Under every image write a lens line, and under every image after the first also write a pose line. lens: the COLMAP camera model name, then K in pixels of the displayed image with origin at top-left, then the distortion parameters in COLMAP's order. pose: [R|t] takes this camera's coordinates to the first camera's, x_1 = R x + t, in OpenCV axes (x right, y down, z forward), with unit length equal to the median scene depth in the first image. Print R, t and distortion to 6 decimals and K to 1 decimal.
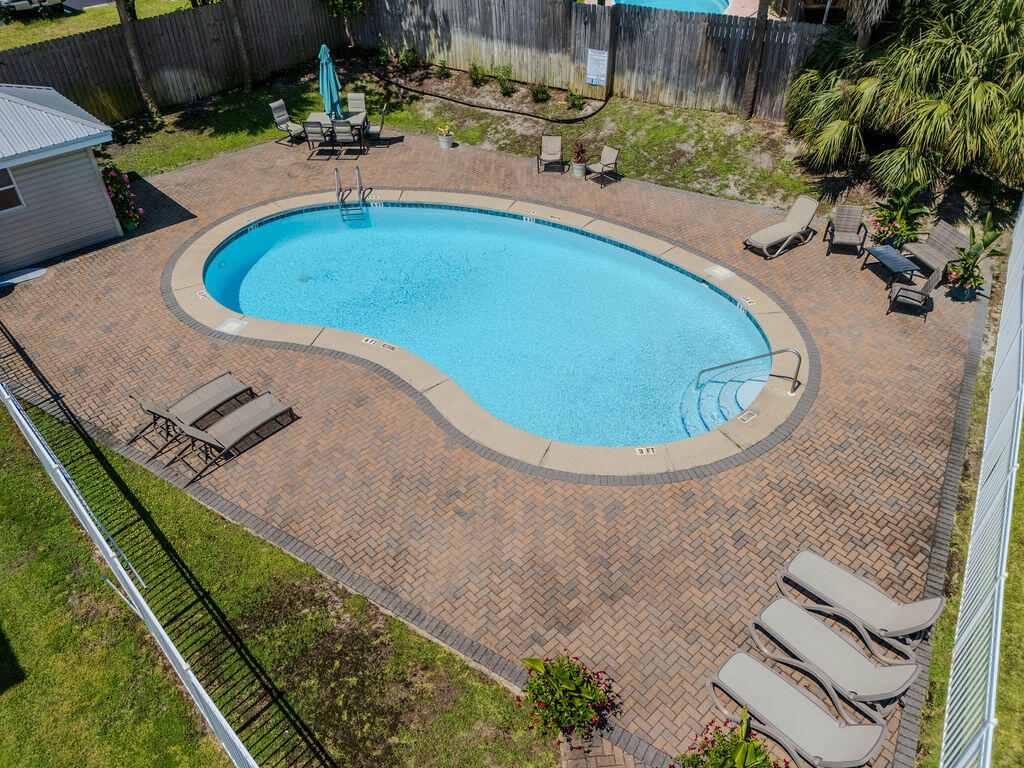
lens RADIAL K [[755.1, 0, 496.8], [0, 755.1, 382.3], [0, 0, 1]] dist [0.089084, -0.092757]
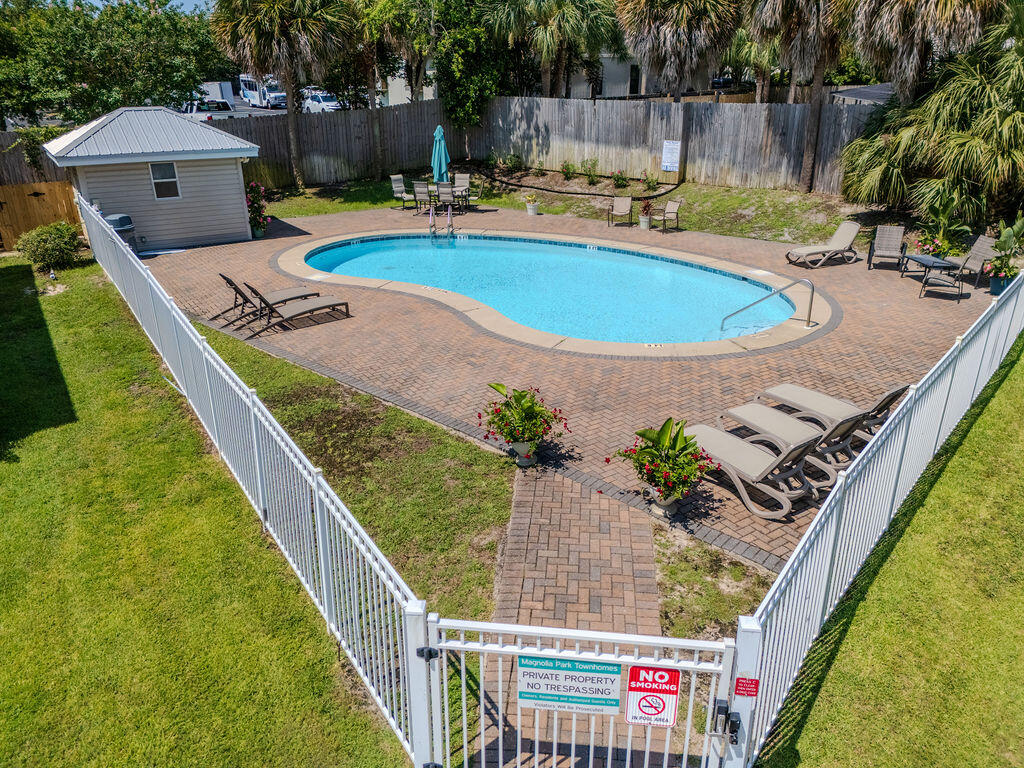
lens RADIAL K [[755.1, 0, 496.8], [0, 755.1, 382.3], [0, 0, 1]] dist [0.089084, -0.092757]
pose [[0.983748, 0.078194, -0.161637, 0.088331], [-0.120951, 0.953903, -0.274665, 0.261384], [0.132709, 0.289751, 0.947857, -0.014746]]
